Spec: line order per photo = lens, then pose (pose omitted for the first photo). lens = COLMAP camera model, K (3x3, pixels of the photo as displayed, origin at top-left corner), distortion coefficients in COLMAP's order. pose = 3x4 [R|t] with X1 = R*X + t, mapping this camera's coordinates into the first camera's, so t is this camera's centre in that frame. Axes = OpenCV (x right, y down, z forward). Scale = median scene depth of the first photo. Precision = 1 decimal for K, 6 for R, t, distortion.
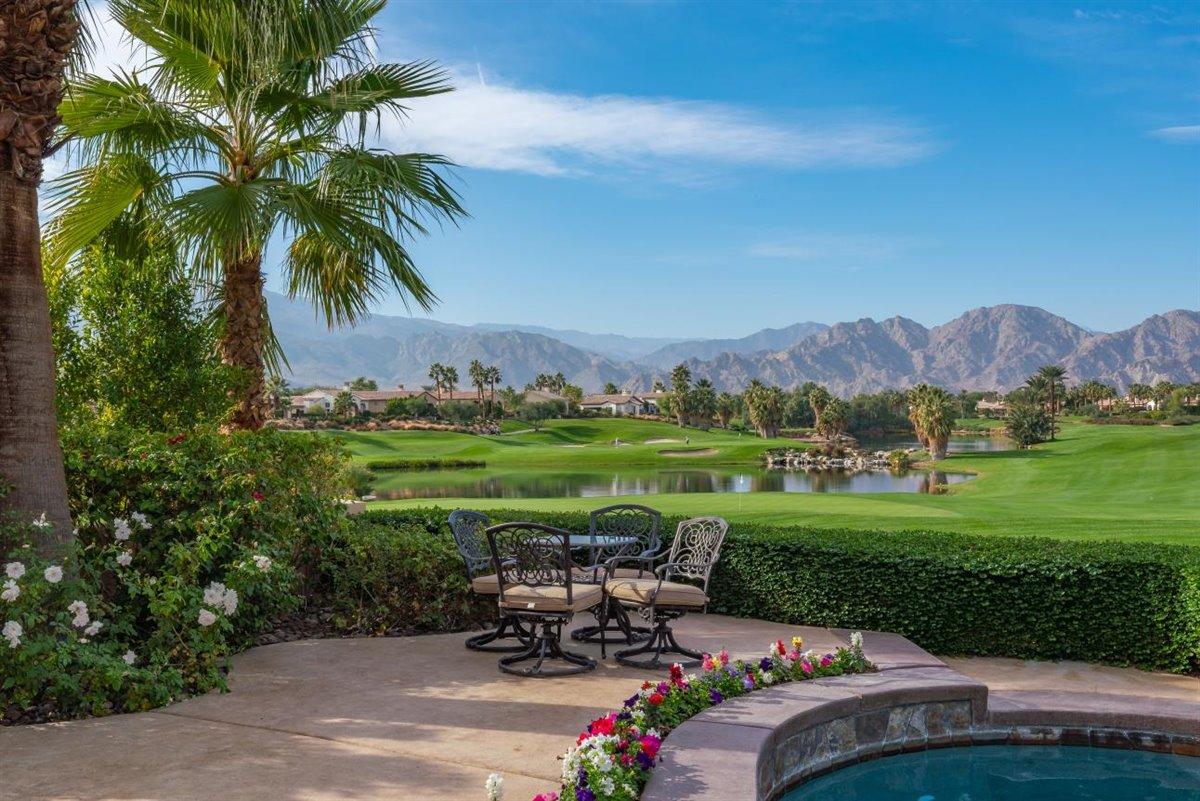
lens RADIAL K [[1205.2, 0, 599.9], [0, 1205.2, 403.1], [0, 0, 1]] dist [-0.001696, 0.000000]
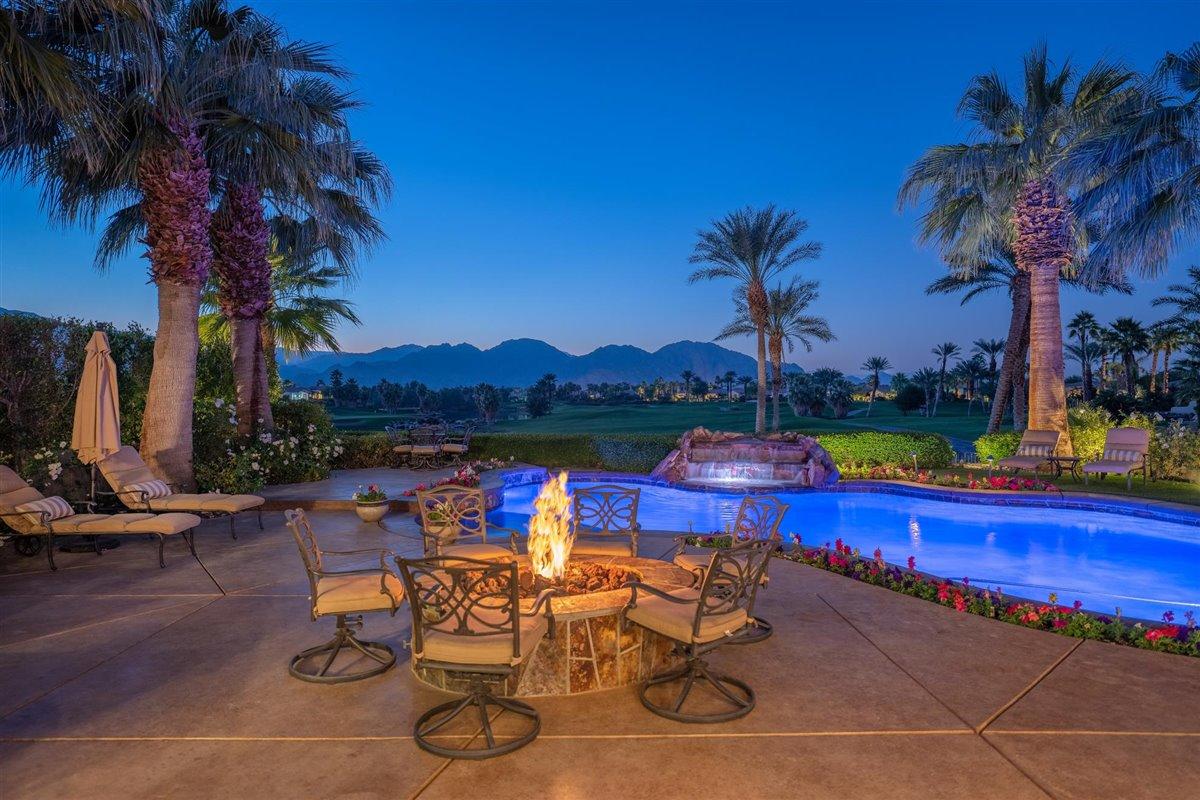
lens RADIAL K [[712.8, 0, 605.3], [0, 712.8, 402.7], [0, 0, 1]] dist [0.006659, 0.009222]
pose [[0.905476, -0.000222, 0.424397, -0.012477], [-0.005392, 0.999913, 0.012026, 0.000032], [-0.424363, -0.013177, 0.905396, -0.029610]]
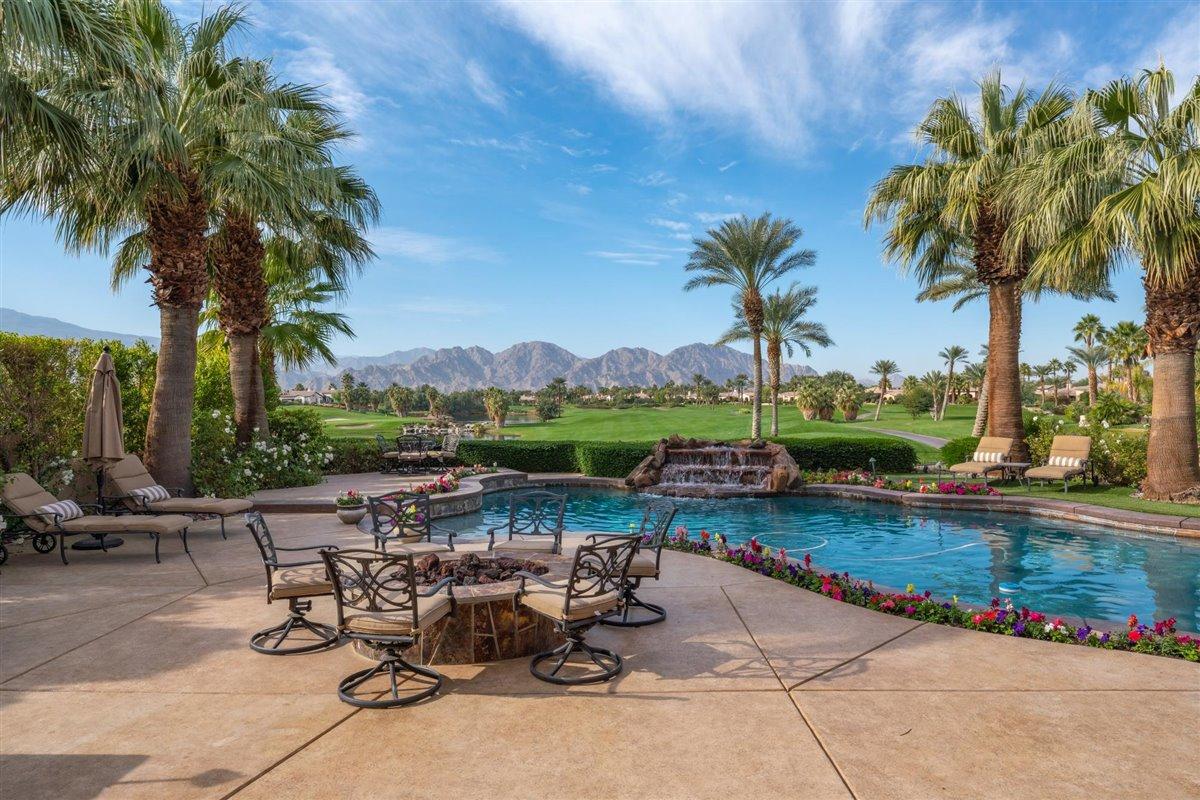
lens RADIAL K [[712.8, 0, 600.1], [0, 712.8, 405.5], [0, 0, 1]] dist [0.006659, 0.009222]
pose [[0.915142, -0.000915, 0.403130, -0.011147], [-0.004205, 0.999921, 0.011816, -0.000549], [-0.403109, -0.012508, 0.915067, -0.033999]]
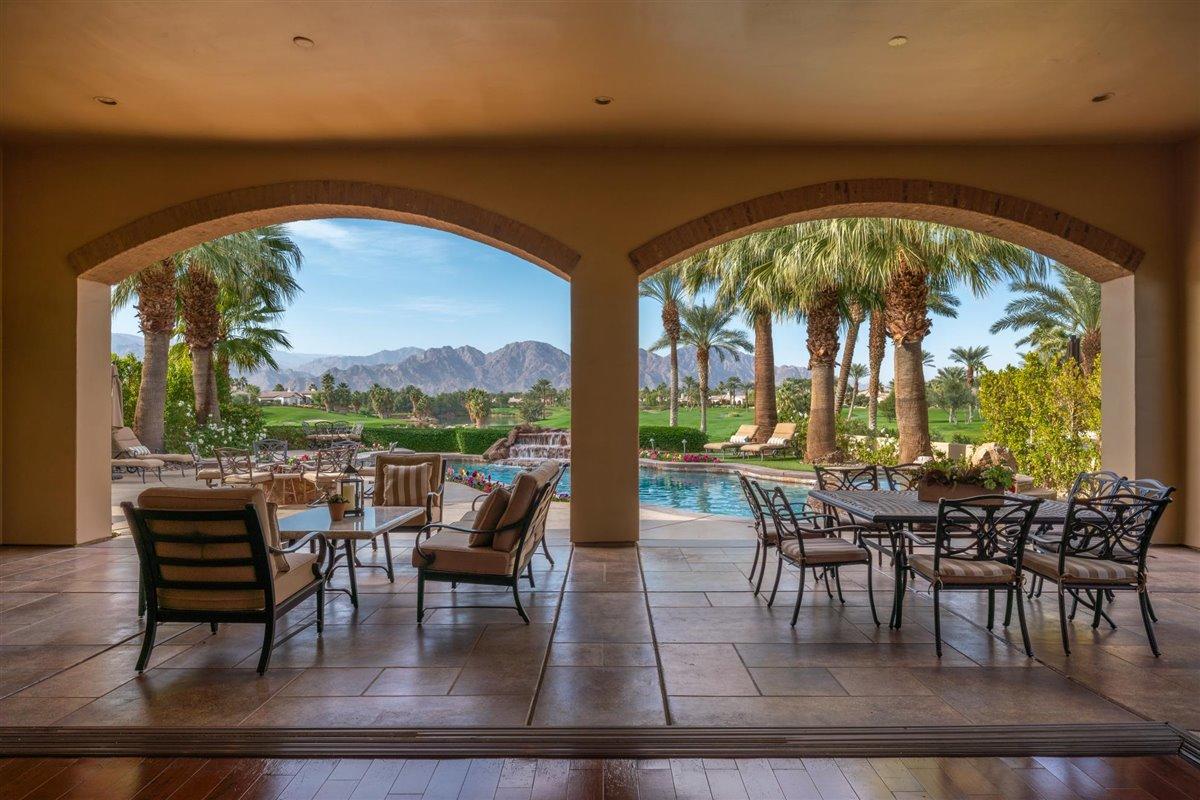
lens RADIAL K [[746.4, 0, 600.6], [0, 746.4, 409.7], [0, 0, 1]] dist [0.003479, 0.000273]
pose [[0.913055, 0.002783, 0.407828, -0.007648], [-0.009013, 0.999870, 0.013357, -0.000084], [-0.407737, -0.015871, 0.912961, -0.064331]]
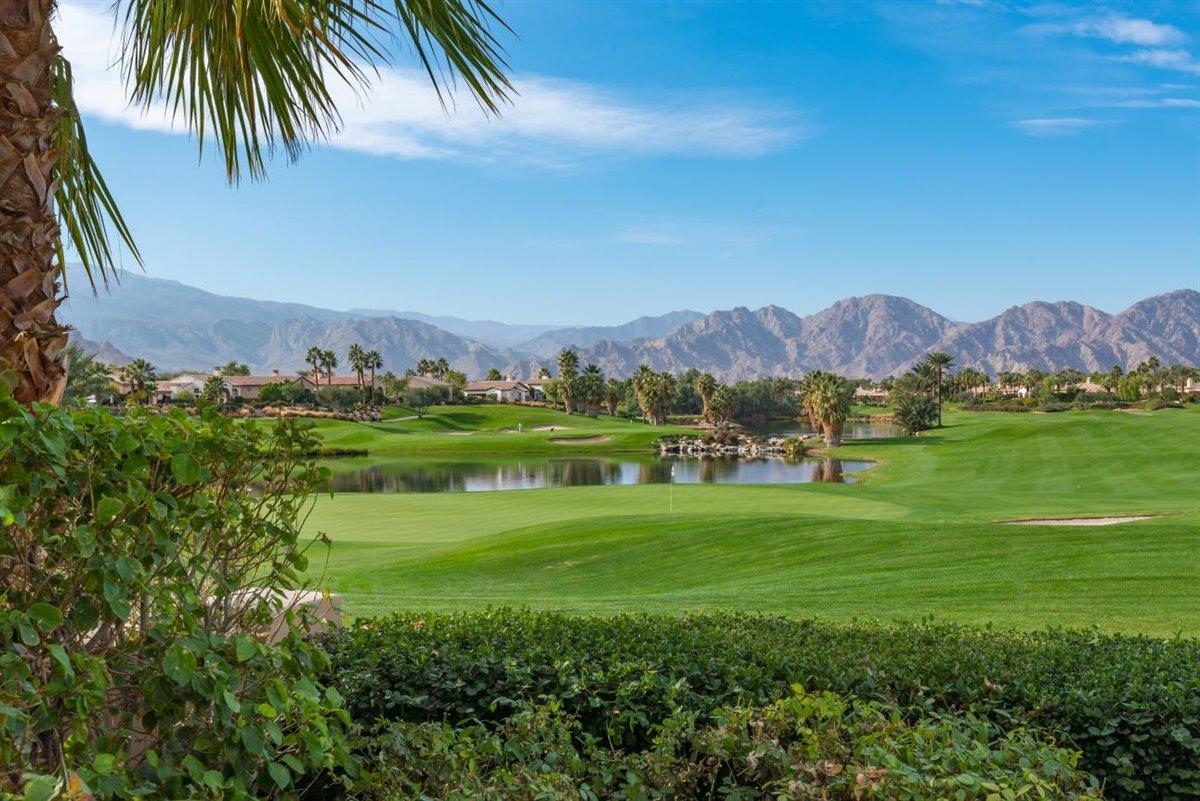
lens RADIAL K [[1205.2, 0, 600.9], [0, 1205.2, 405.2], [0, 0, 1]] dist [-0.001696, 0.000000]
pose [[0.994799, 0.000485, 0.101859, -0.006643], [-0.001751, 0.999922, 0.012334, 0.000795], [-0.101845, -0.012448, 0.994722, 0.027016]]
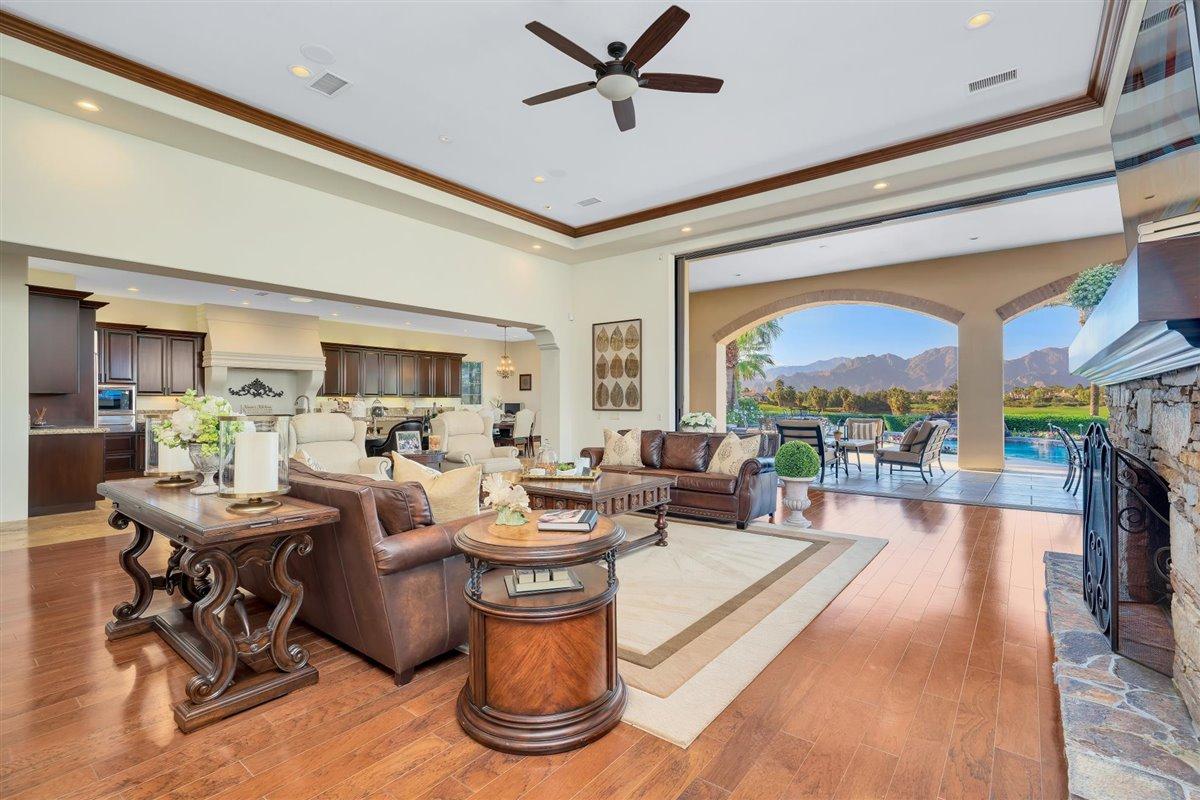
lens RADIAL K [[544.4, 0, 598.9], [0, 544.4, 401.1], [0, 0, 1]] dist [-0.009186, 0.000169]
pose [[0.969544, 0.003045, -0.244897, -0.012799], [-0.000817, 0.999957, 0.009197, 0.000356], [0.244915, -0.008716, 0.969505, -0.082895]]
